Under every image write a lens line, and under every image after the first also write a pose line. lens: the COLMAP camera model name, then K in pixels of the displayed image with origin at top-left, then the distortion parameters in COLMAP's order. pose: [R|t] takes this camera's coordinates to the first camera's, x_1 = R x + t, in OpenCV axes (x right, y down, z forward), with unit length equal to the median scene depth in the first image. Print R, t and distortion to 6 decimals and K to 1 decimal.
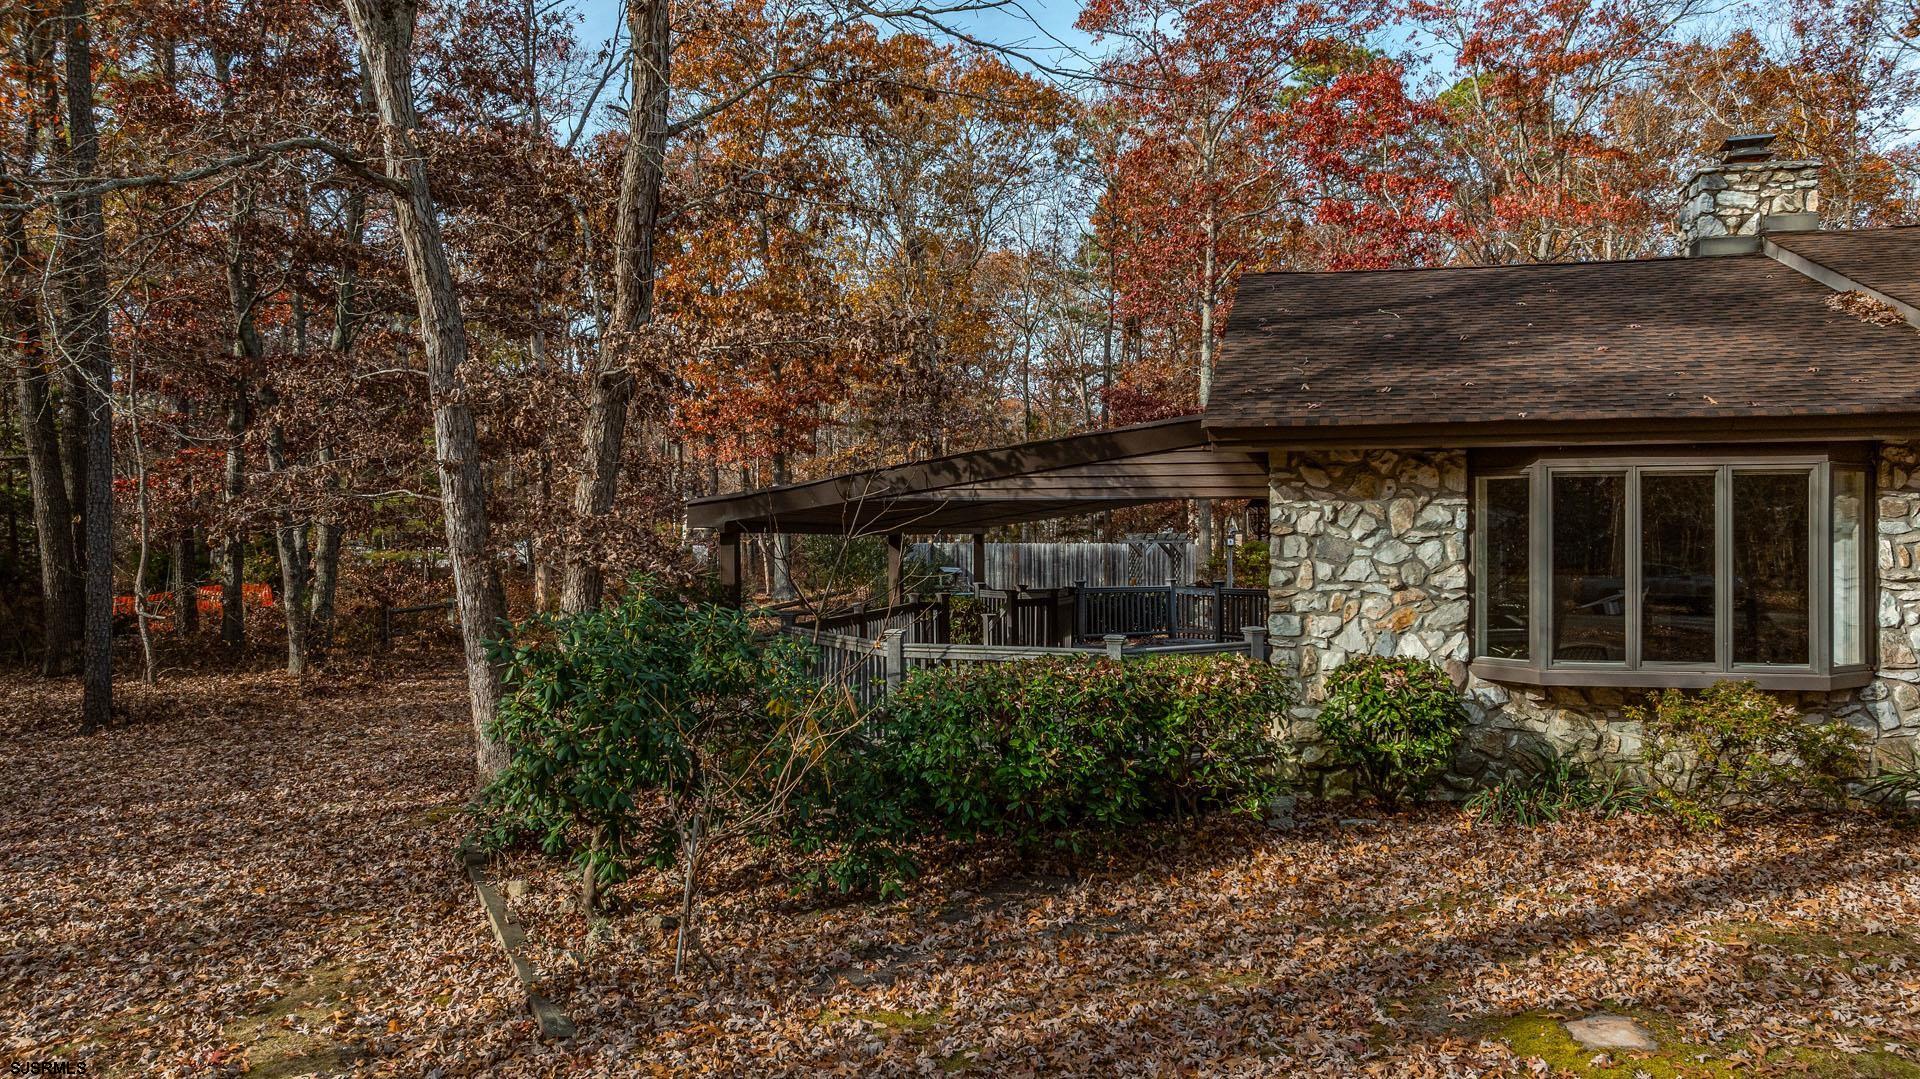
lens RADIAL K [[1351.1, 0, 957.8], [0, 1351.1, 542.4], [0, 0, 1]] dist [-0.023847, 0.005060]
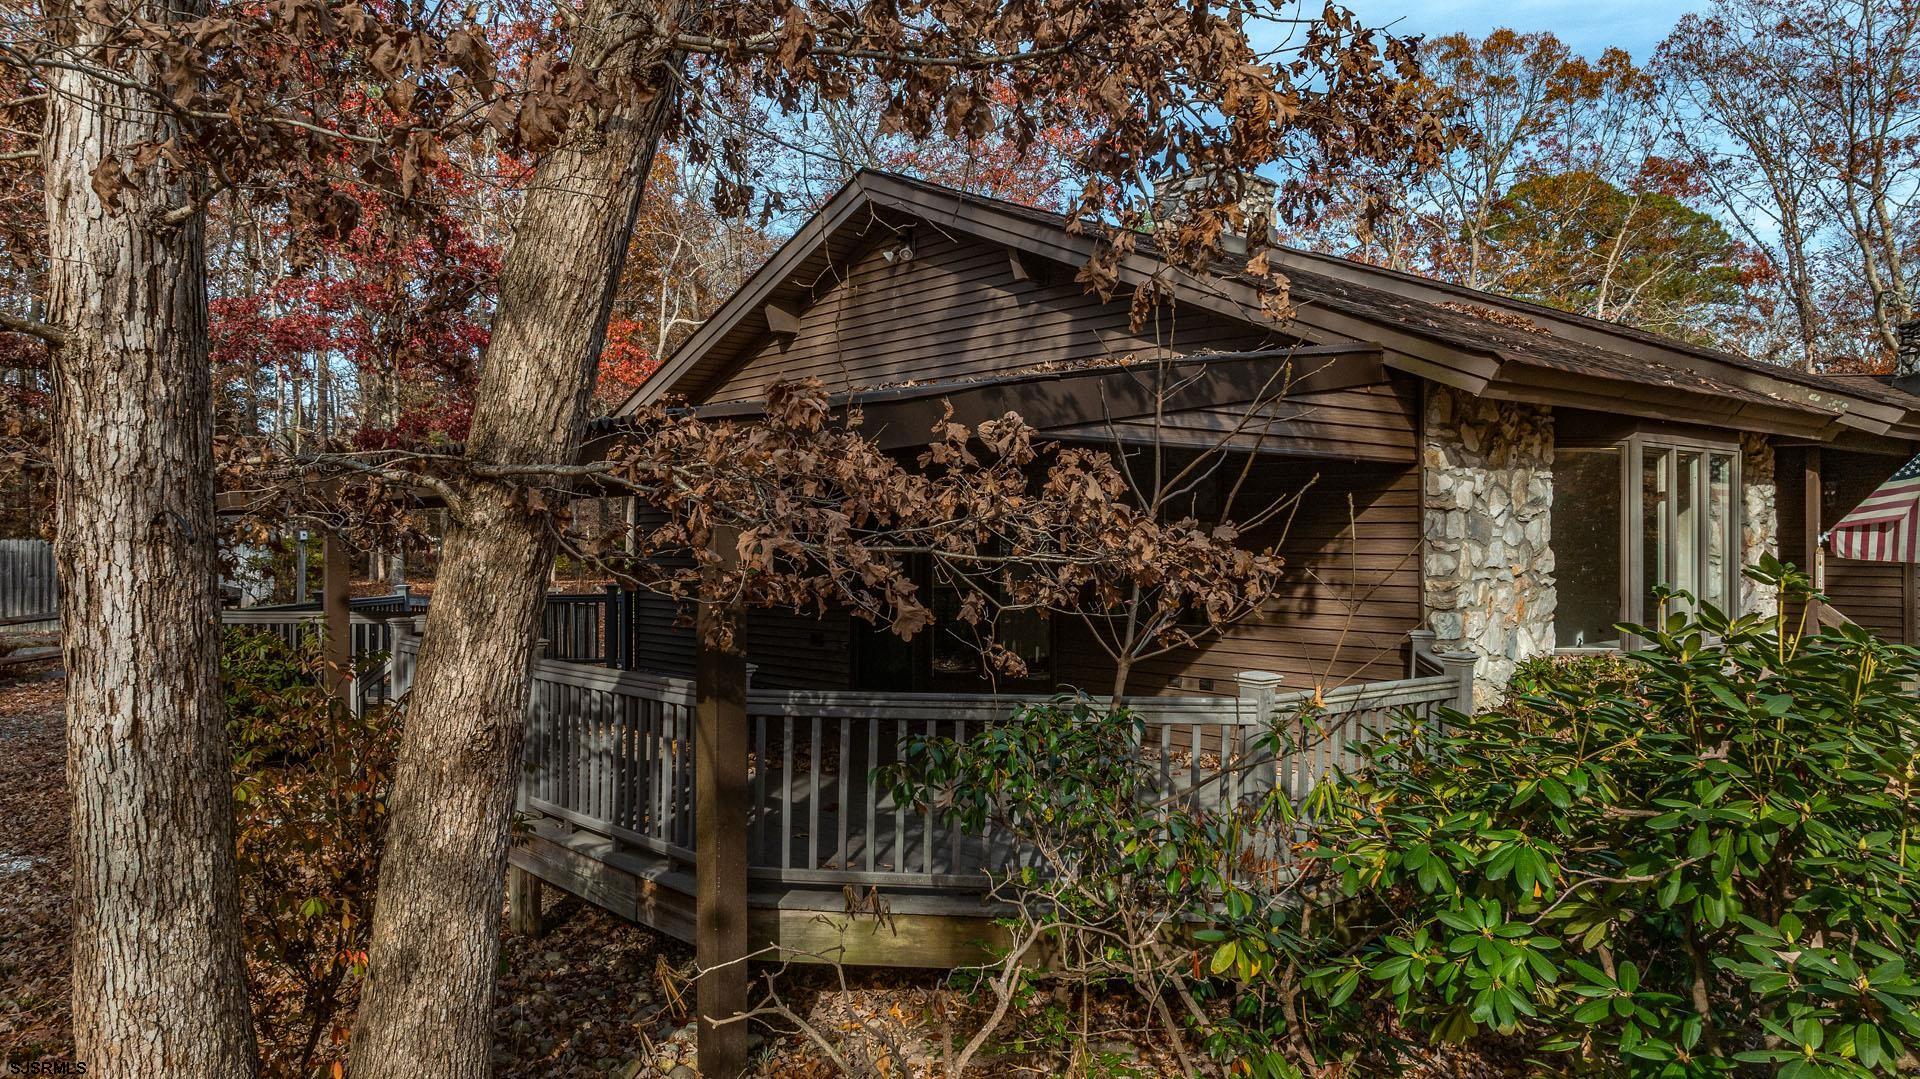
lens RADIAL K [[1351.1, 0, 958.9], [0, 1351.1, 537.0], [0, 0, 1]] dist [-0.023847, 0.005060]
pose [[0.581311, -0.000596, 0.813681, -0.561987], [0.004038, 0.999990, -0.002152, 0.010711], [-0.813671, 0.004537, 0.581308, 0.788081]]
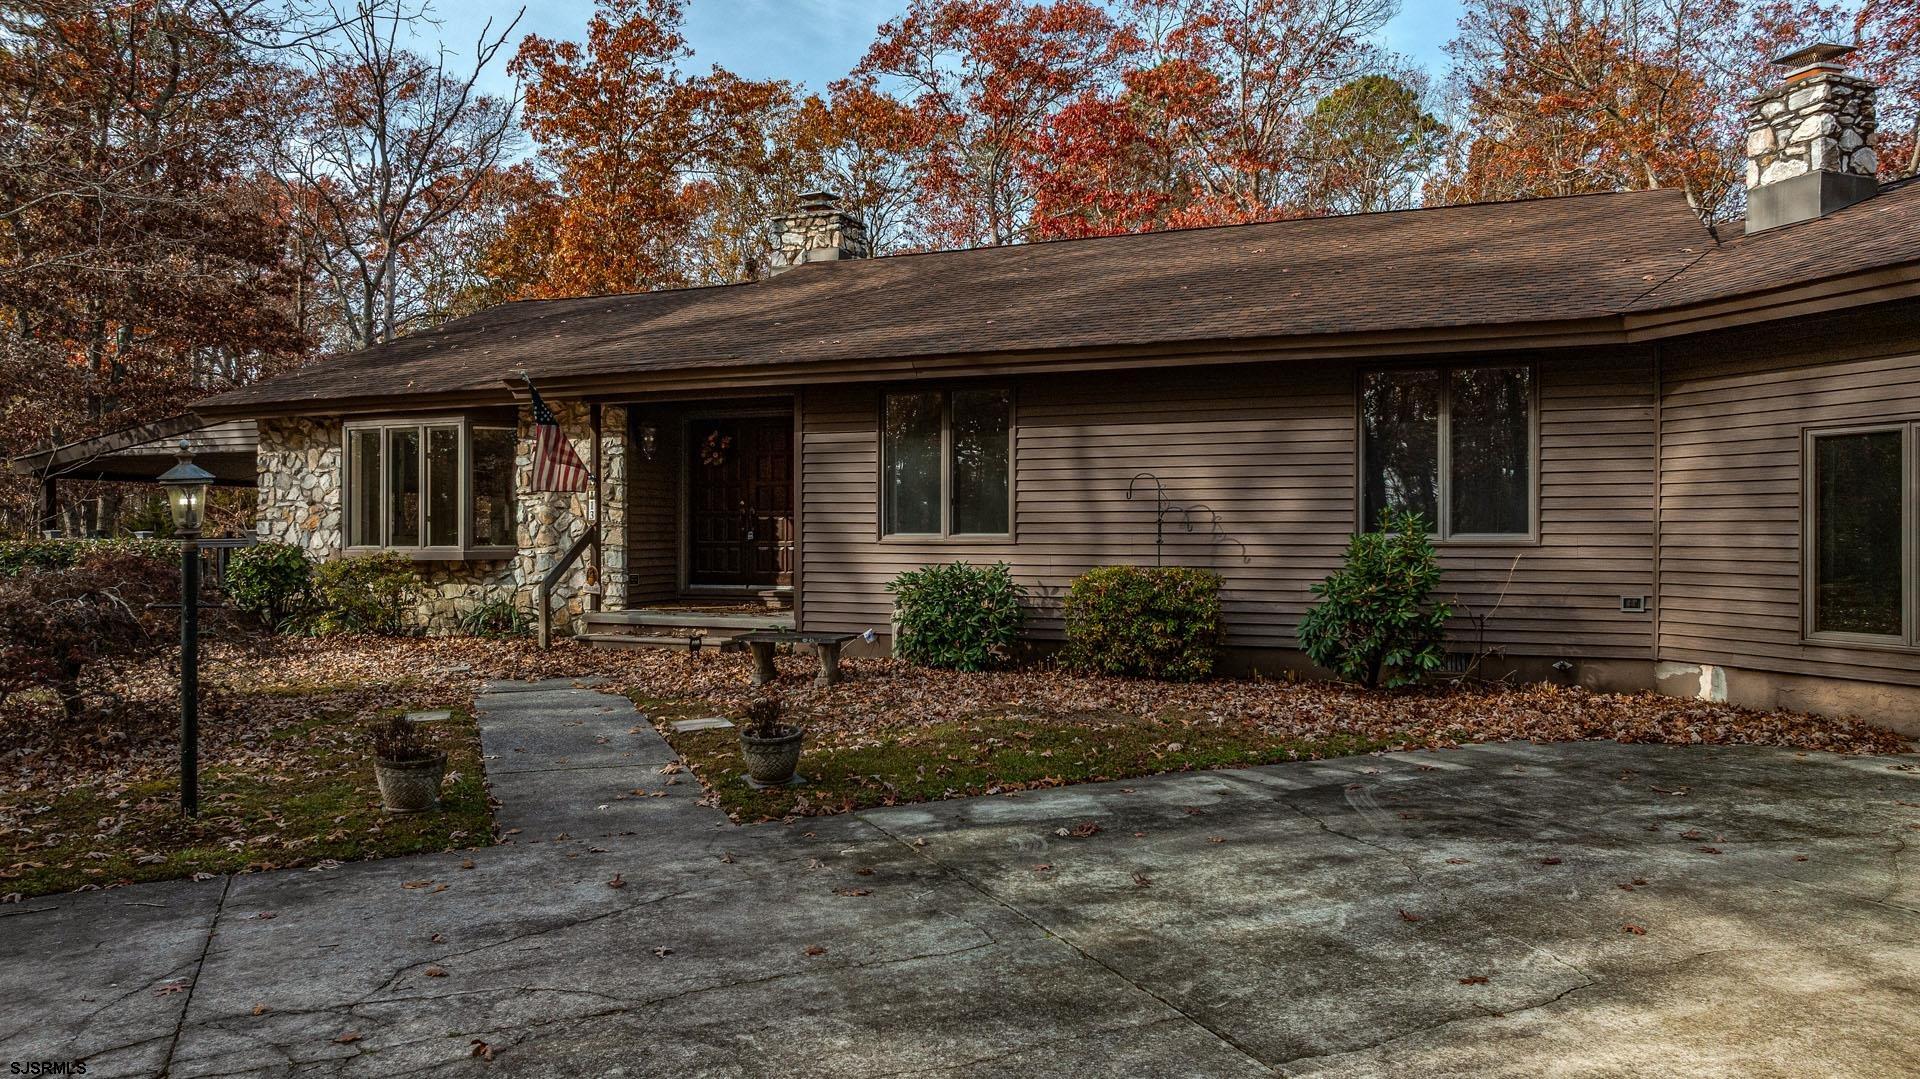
lens RADIAL K [[1351.1, 0, 956.4], [0, 1351.1, 549.4], [0, 0, 1]] dist [-0.023847, 0.005060]
pose [[0.987565, 0.004163, -0.157154, 1.343681], [-0.003484, 0.999983, 0.004596, 0.078148], [0.157171, -0.003992, 0.987563, -0.481347]]
